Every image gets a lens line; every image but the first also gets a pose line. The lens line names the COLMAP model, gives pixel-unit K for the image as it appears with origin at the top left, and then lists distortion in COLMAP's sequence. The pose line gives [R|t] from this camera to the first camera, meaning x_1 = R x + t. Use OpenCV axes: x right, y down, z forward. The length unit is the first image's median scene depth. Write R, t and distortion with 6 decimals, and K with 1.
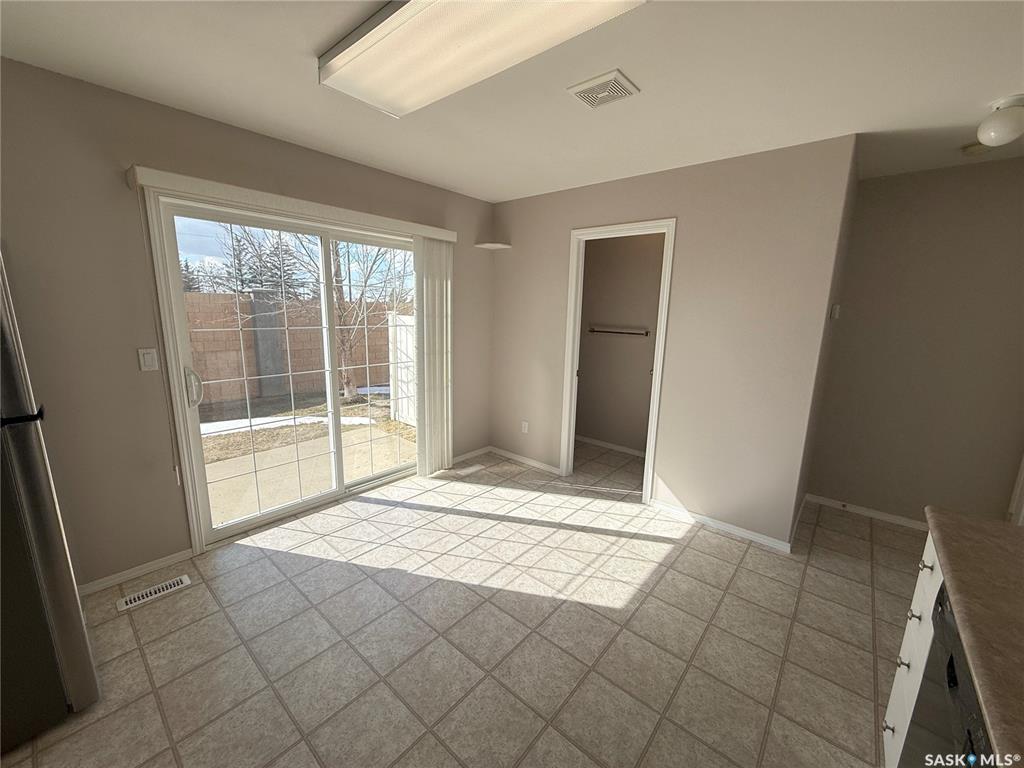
lens RADIAL K [[408.0, 0, 511.2], [0, 408.0, 383.3], [0, 0, 1]] dist [-0.000714, -0.000101]
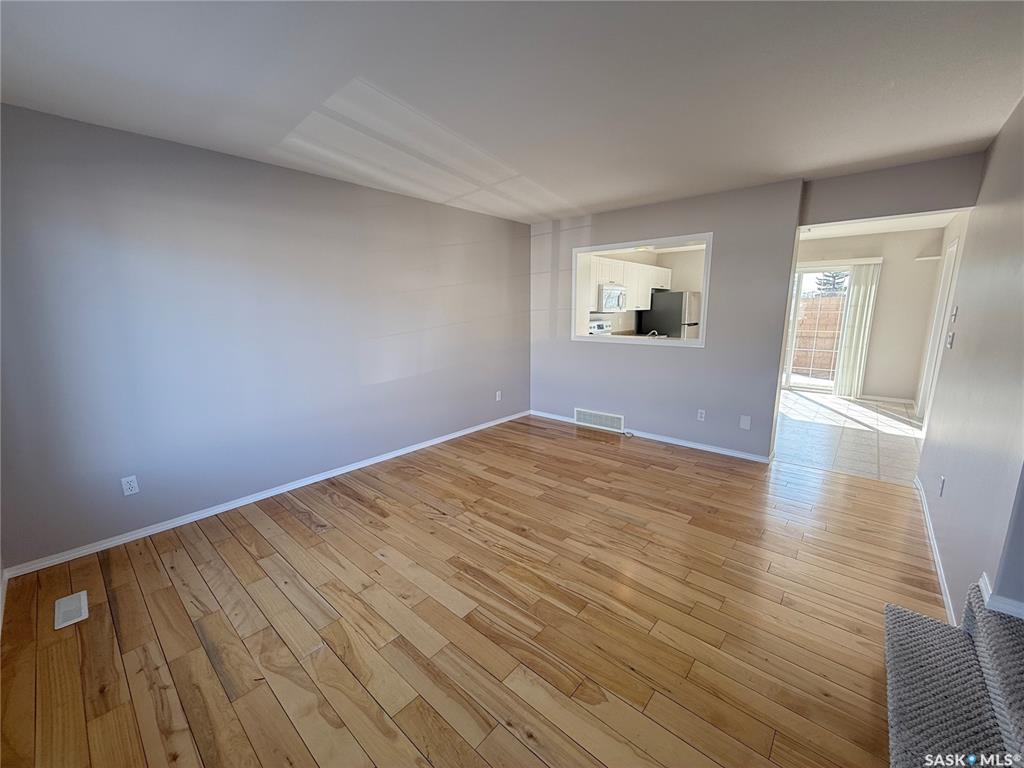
lens RADIAL K [[408.0, 0, 511.2], [0, 408.0, 383.3], [0, 0, 1]] dist [-0.000714, -0.000101]
pose [[-0.010229, 0.160712, -0.986948, 2.180891], [-0.175673, 0.971360, 0.159995, 0.193969], [0.984395, 0.175017, 0.018297, -0.634415]]
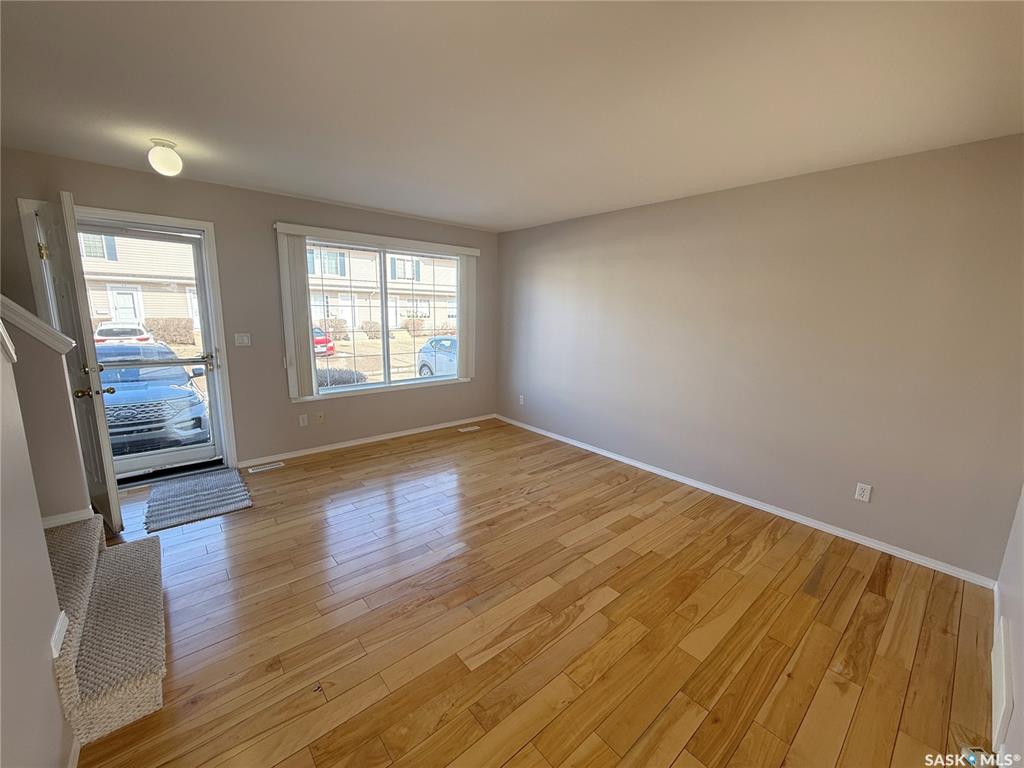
lens RADIAL K [[408.0, 0, 511.2], [0, 408.0, 383.3], [0, 0, 1]] dist [-0.000714, -0.000101]
pose [[-0.987865, -0.072075, 0.137581, 1.043521], [-0.018101, 0.933197, 0.358908, -0.045760], [-0.154259, 0.352062, -0.923177, 0.357582]]
